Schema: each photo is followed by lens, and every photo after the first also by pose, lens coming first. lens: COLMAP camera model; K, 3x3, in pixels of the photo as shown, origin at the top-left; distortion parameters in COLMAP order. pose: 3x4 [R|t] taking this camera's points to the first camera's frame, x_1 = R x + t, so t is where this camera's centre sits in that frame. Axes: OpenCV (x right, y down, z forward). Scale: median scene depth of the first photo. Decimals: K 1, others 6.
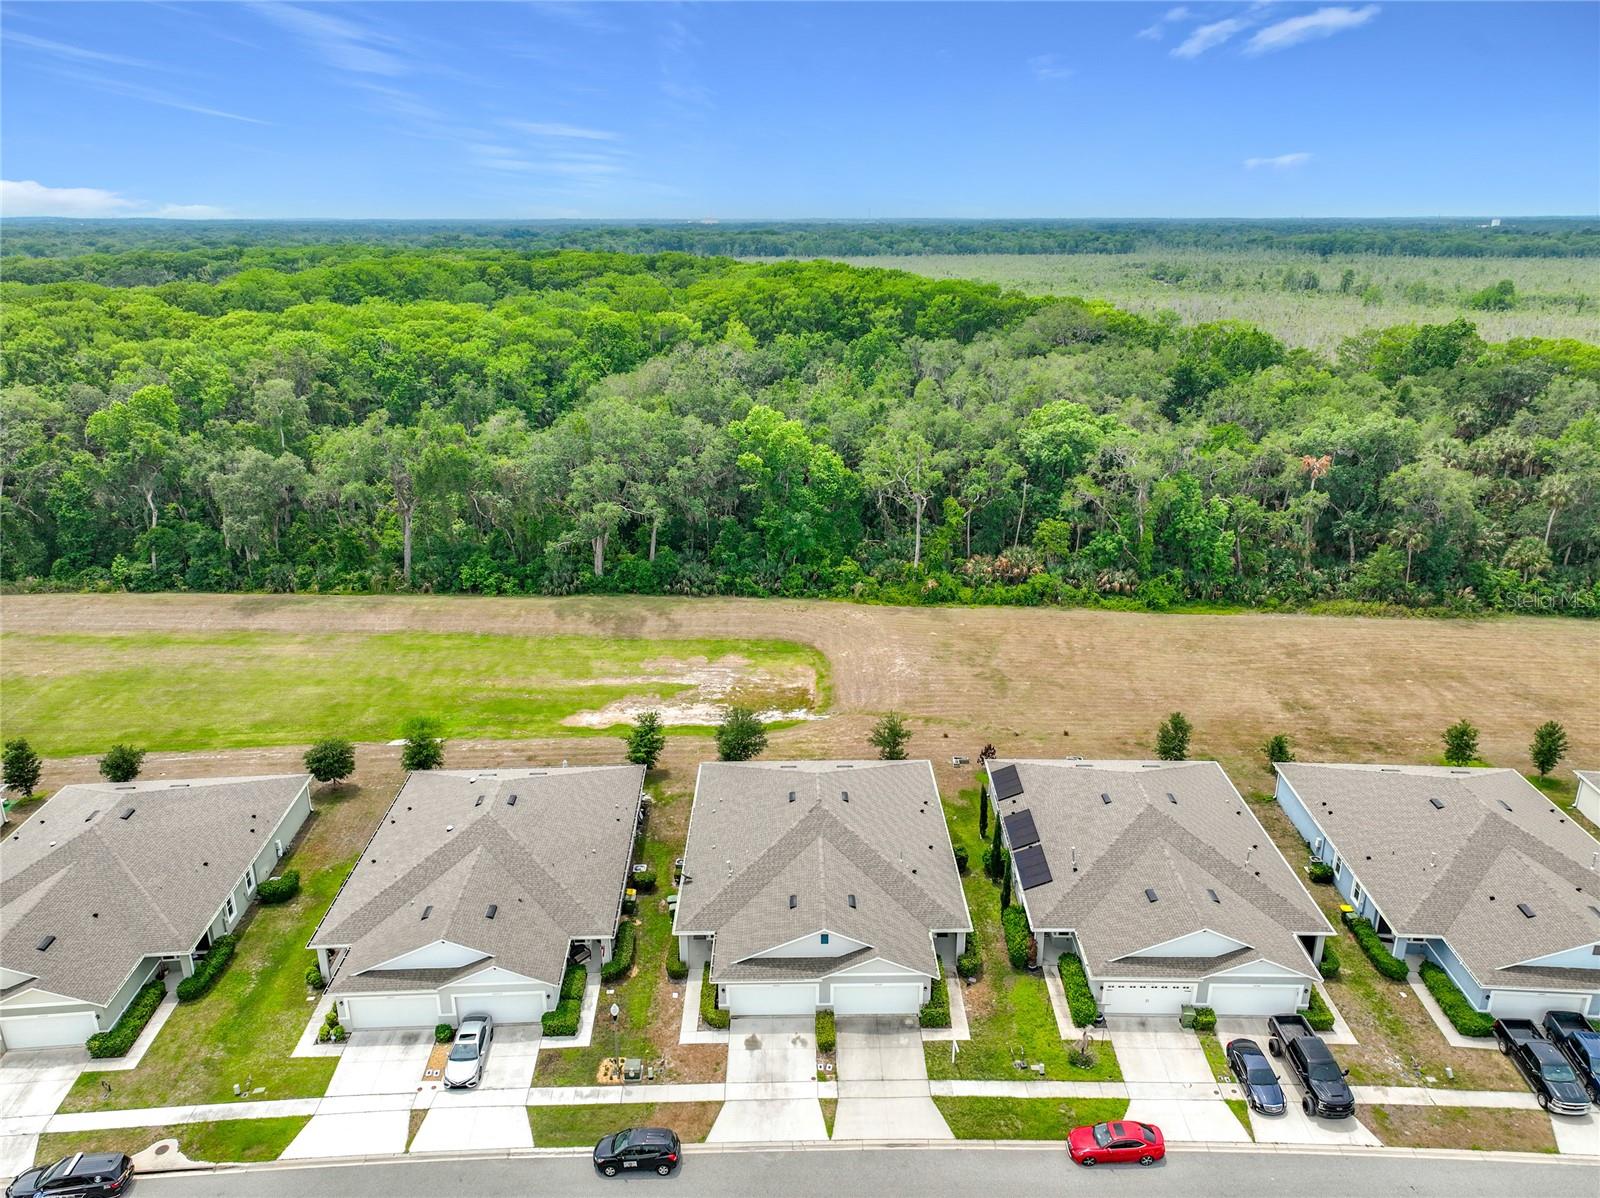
lens RADIAL K [[1127.4, 0, 800.0], [0, 1127.4, 599.0], [0, 0, 1]] dist [0.004619, 0.004937]
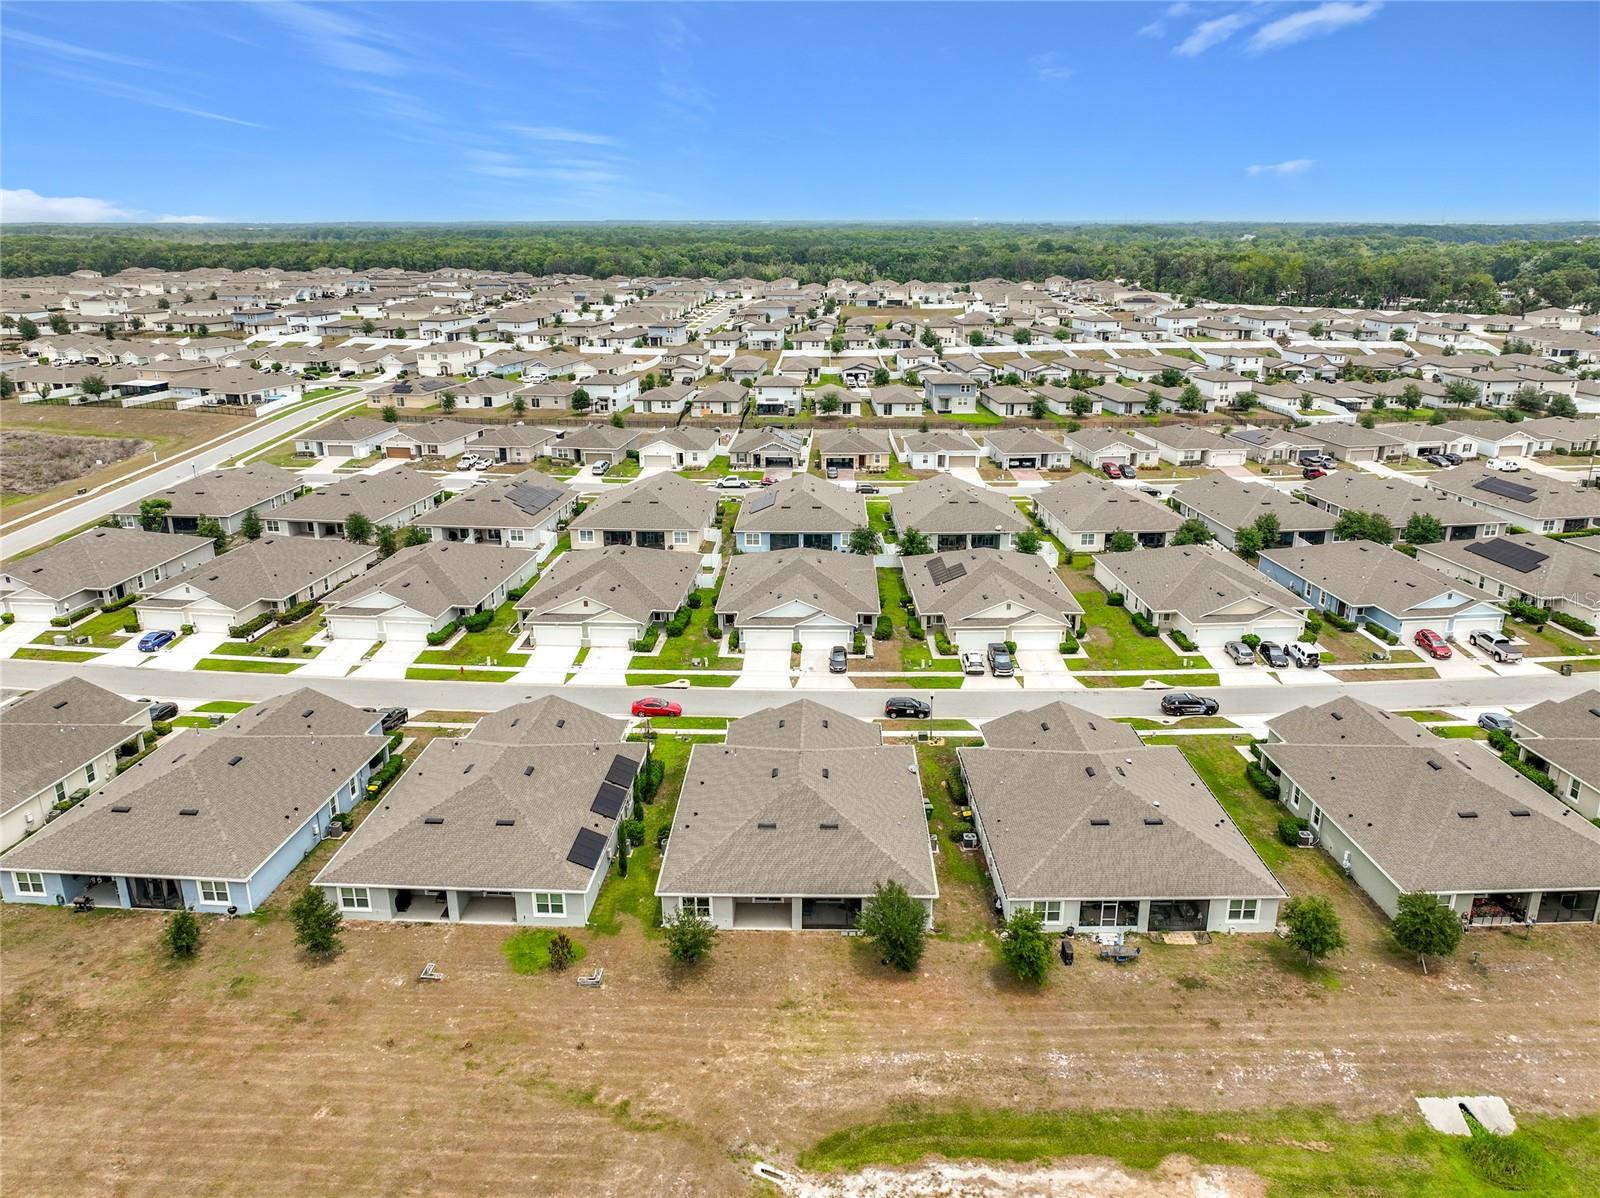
lens RADIAL K [[1152.8, 0, 800.0], [0, 1152.8, 599.0], [0, 0, 1]] dist [-0.019674, -0.000232]
pose [[-0.998909, -0.004503, 0.046474, -0.021672], [0.024311, 0.799613, 0.600024, -0.359666], [-0.039863, 0.600499, -0.798631, 1.059319]]
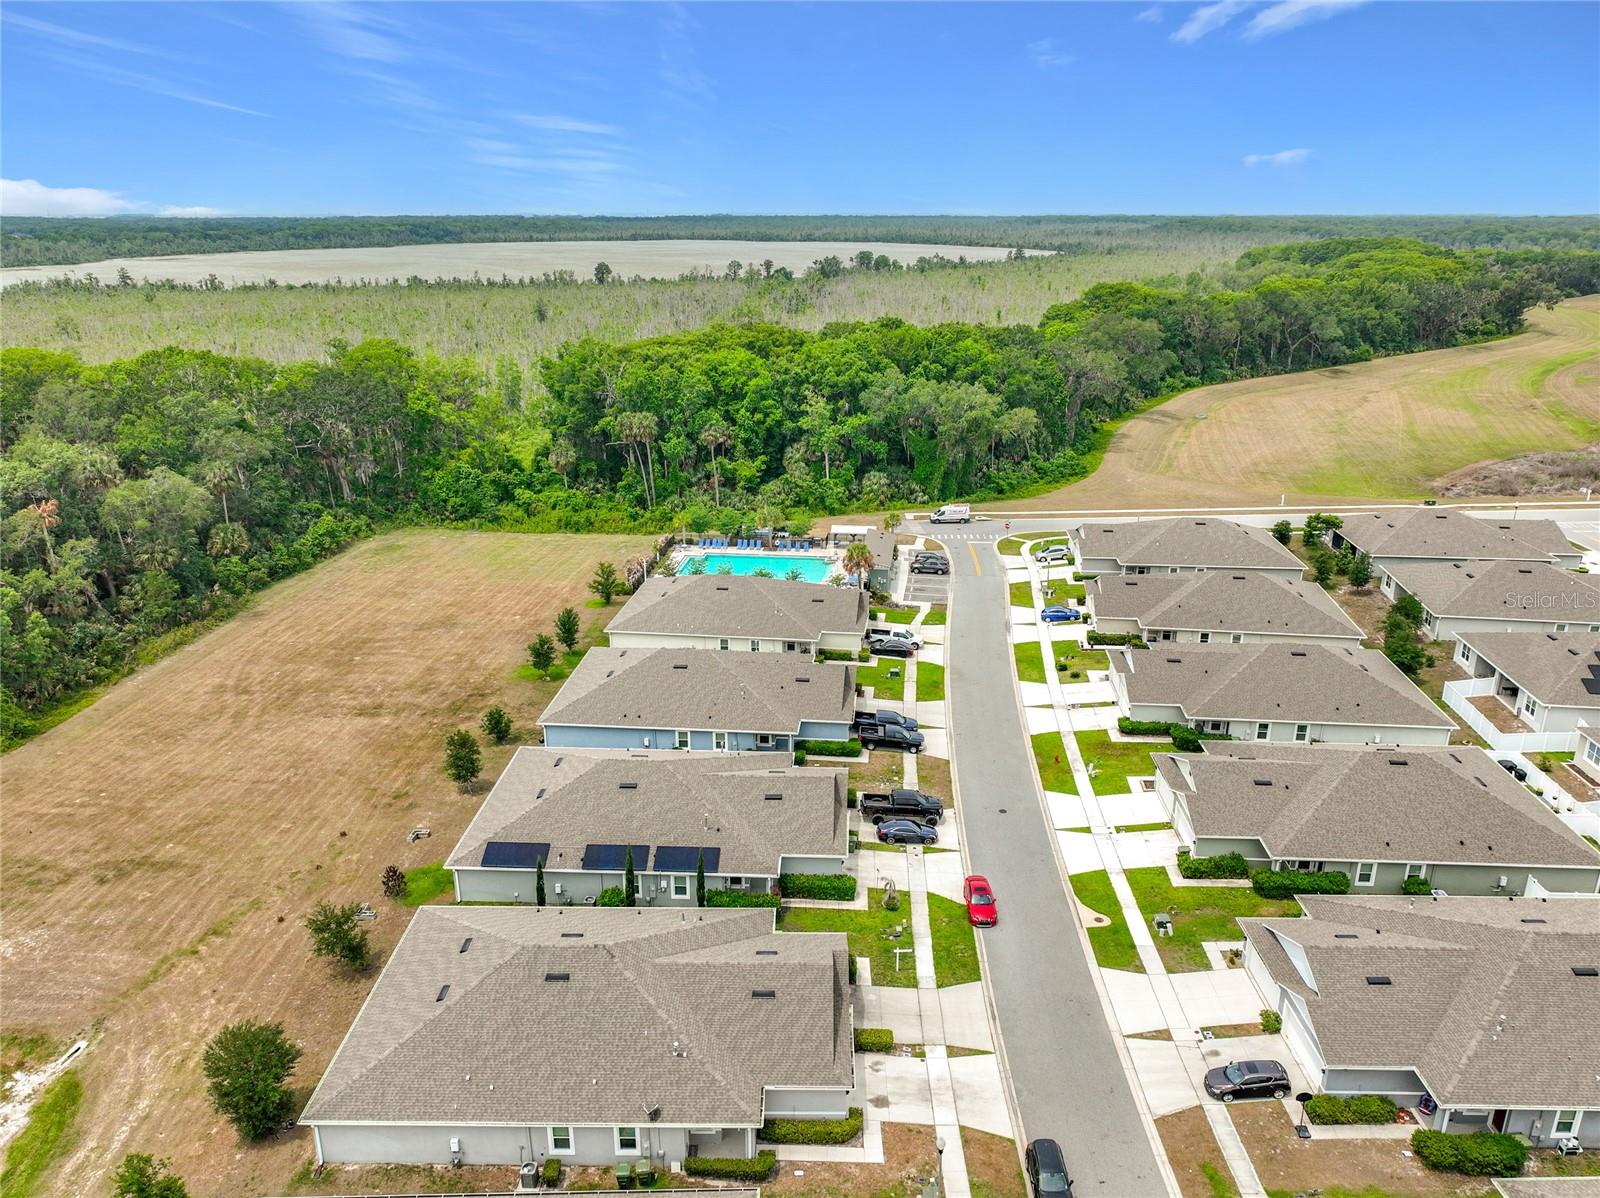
lens RADIAL K [[1127.4, 0, 800.0], [0, 1127.4, 599.0], [0, 0, 1]] dist [0.004619, 0.004937]
pose [[0.027057, -0.314442, 0.948891, -0.395384], [0.319445, 0.902185, 0.289856, -0.136563], [-0.947219, 0.295276, 0.124858, 0.404200]]
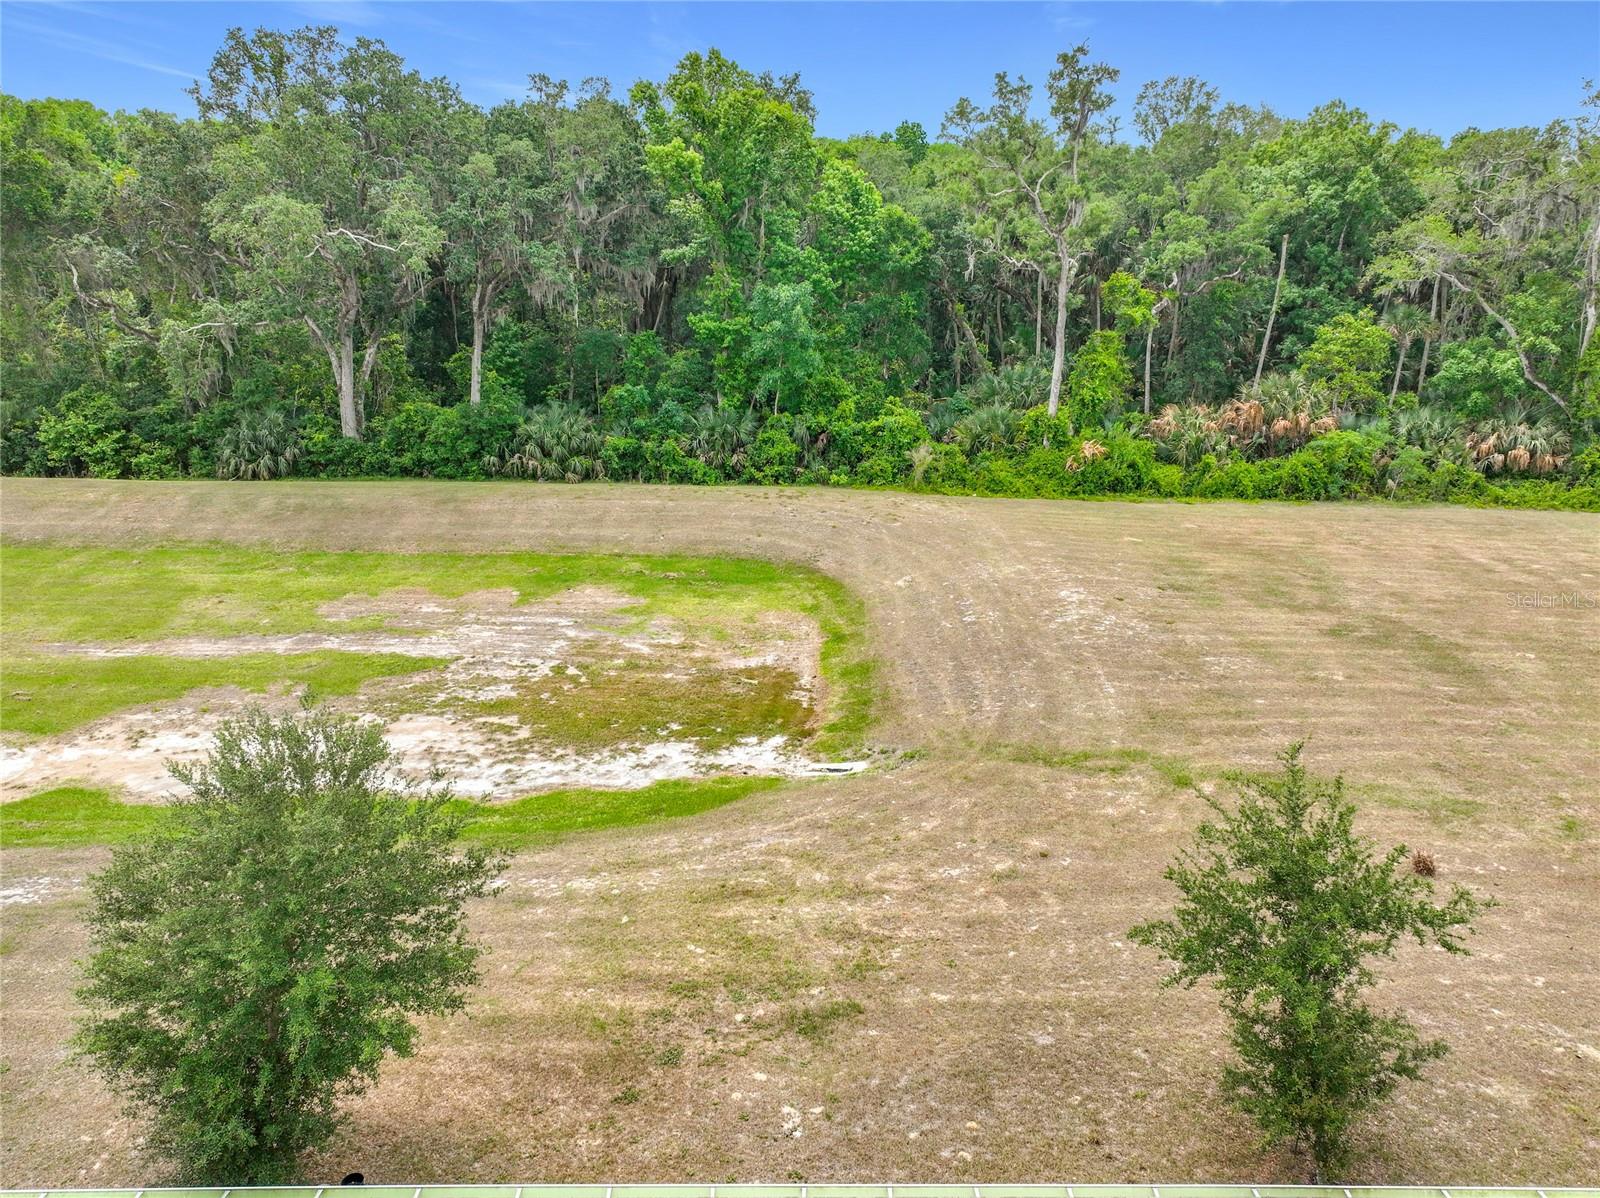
lens RADIAL K [[1127.4, 0, 800.0], [0, 1127.4, 599.0], [0, 0, 1]] dist [0.004619, 0.004937]
pose [[0.999934, 0.006317, -0.009578, 0.010131], [-0.006545, 0.999691, -0.023978, 0.059169], [0.009424, 0.024039, 0.999667, 0.607556]]
